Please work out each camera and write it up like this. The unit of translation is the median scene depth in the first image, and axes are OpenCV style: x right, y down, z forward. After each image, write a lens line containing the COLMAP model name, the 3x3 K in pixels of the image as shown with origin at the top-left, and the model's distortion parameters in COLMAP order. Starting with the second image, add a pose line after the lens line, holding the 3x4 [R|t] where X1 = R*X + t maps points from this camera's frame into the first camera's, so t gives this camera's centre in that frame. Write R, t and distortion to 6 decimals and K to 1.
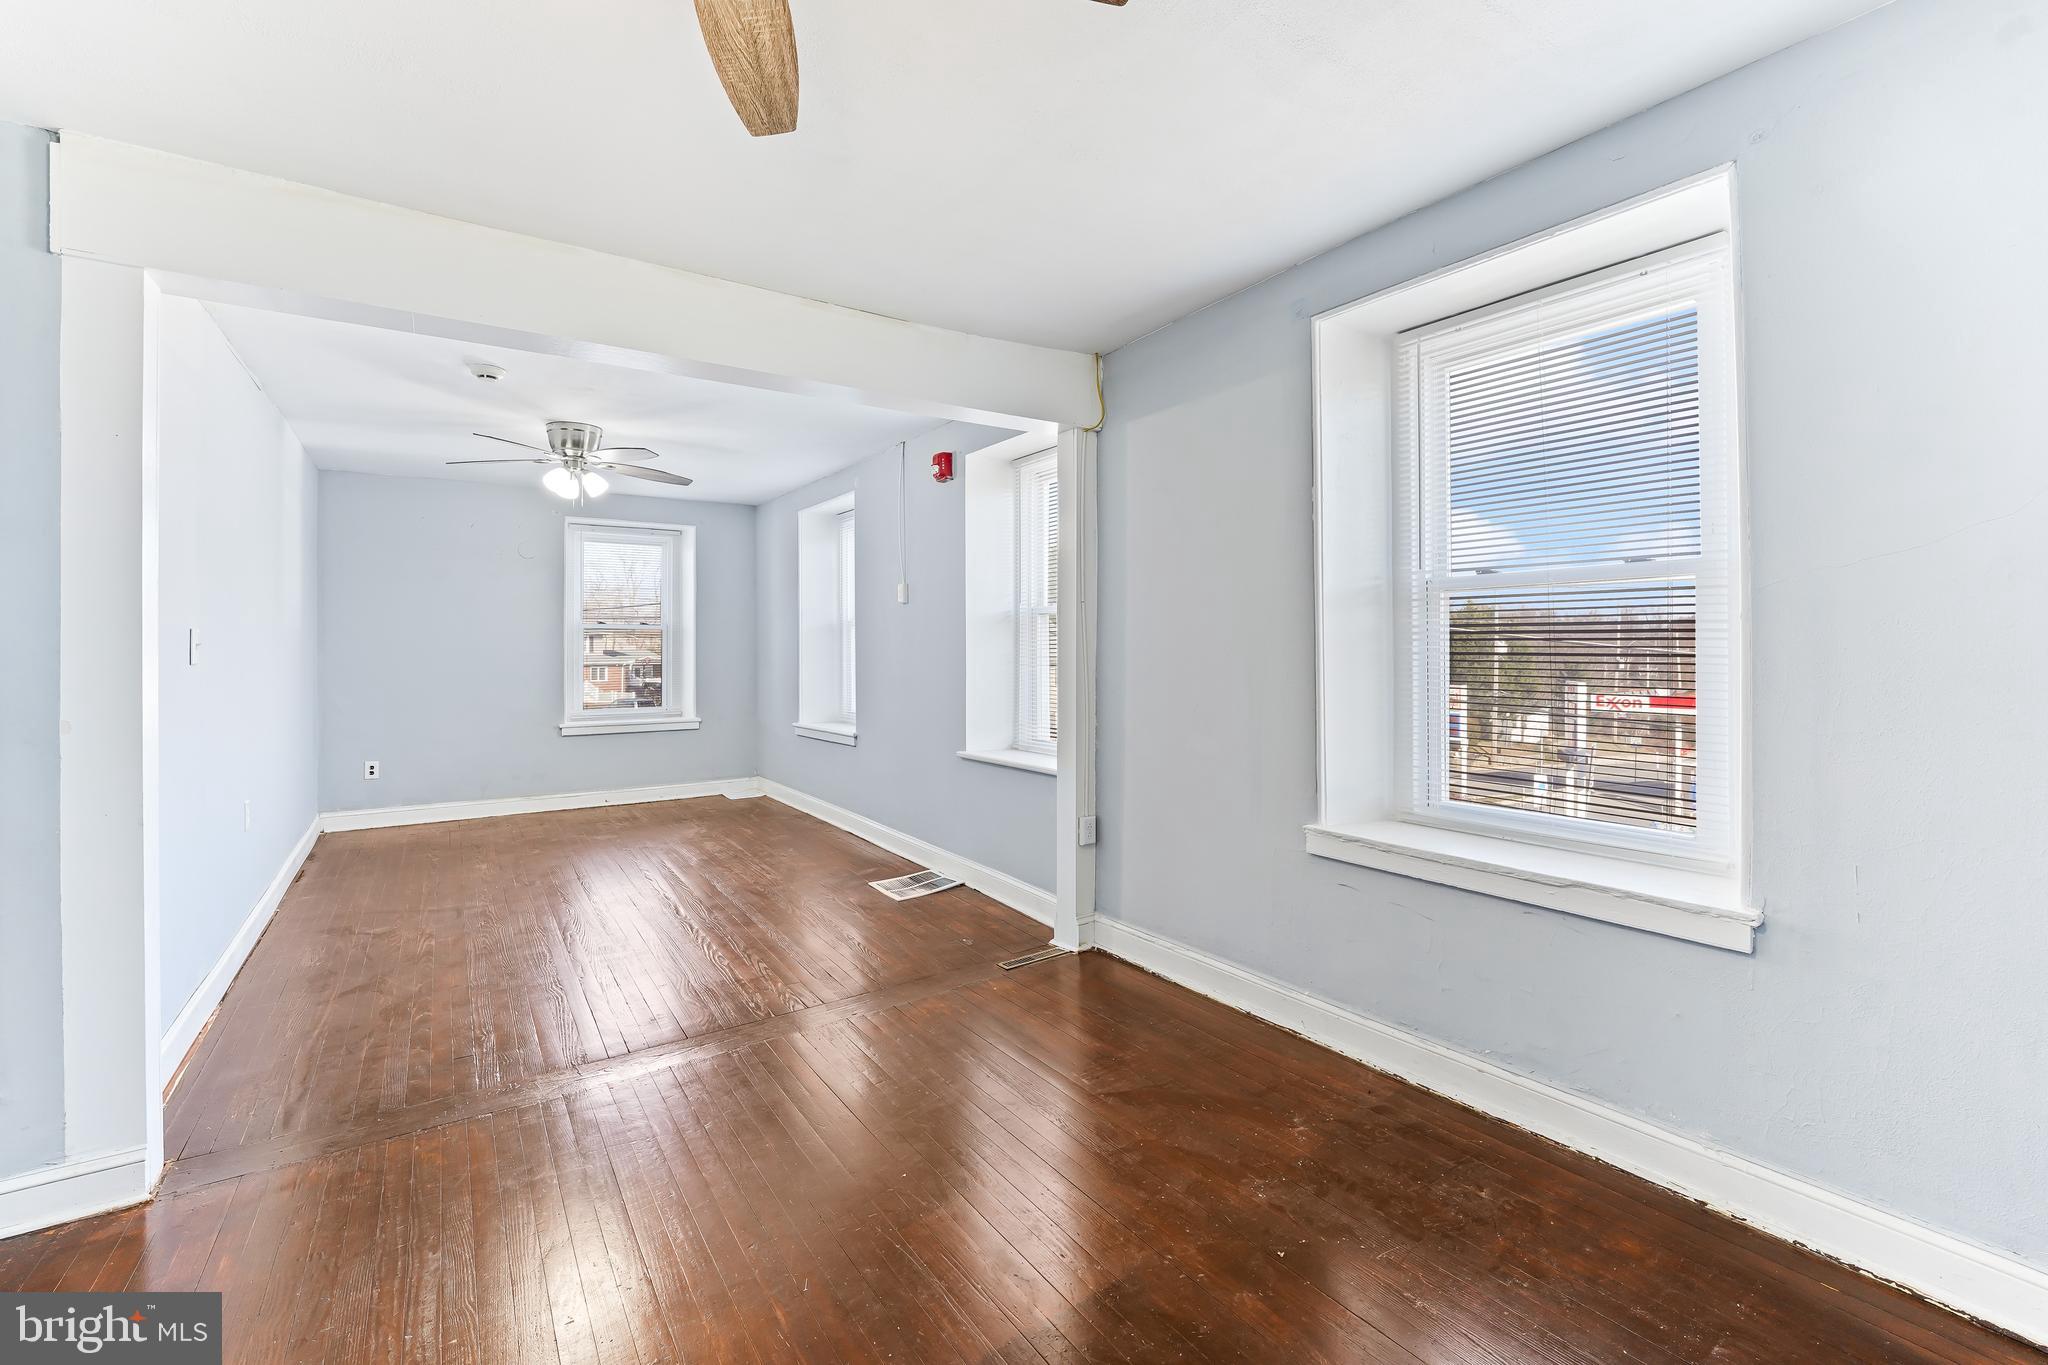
lens RADIAL K [[839.3, 0, 1022.0], [0, 839.3, 646.3], [0, 0, 1]] dist [-0.022472, 0.000018]
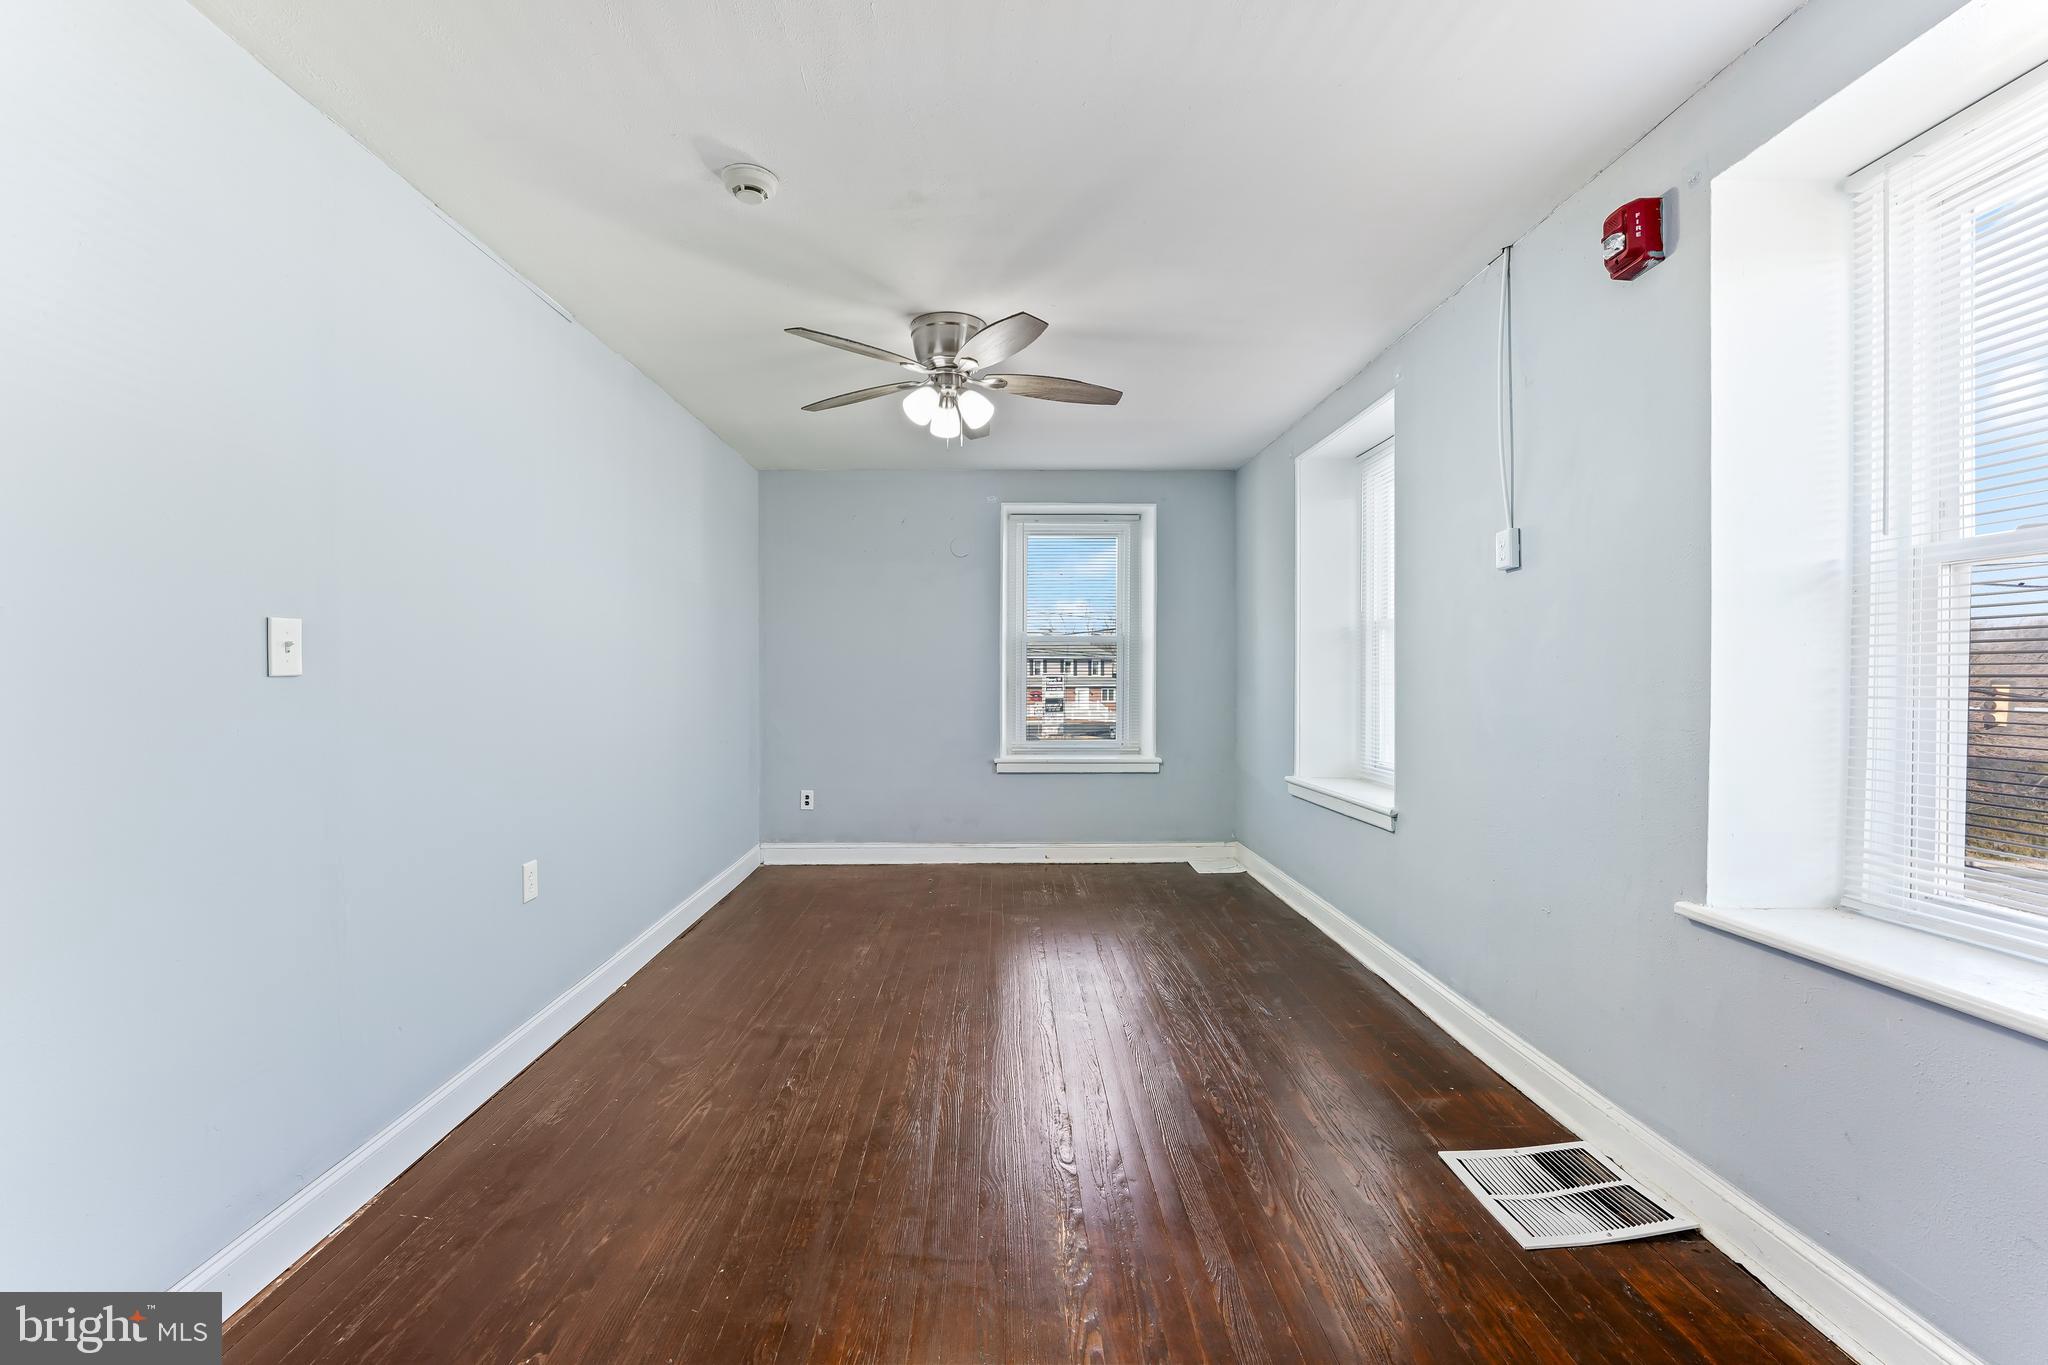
lens RADIAL K [[837.8, 0, 1019.9], [0, 837.8, 683.2], [0, 0, 1]] dist [-0.000680, -0.000159]
pose [[0.836215, 0.010296, -0.548305, -0.110347], [-0.002331, 0.999881, 0.015221, 0.010038], [0.548397, -0.011450, 0.836140, 0.423502]]
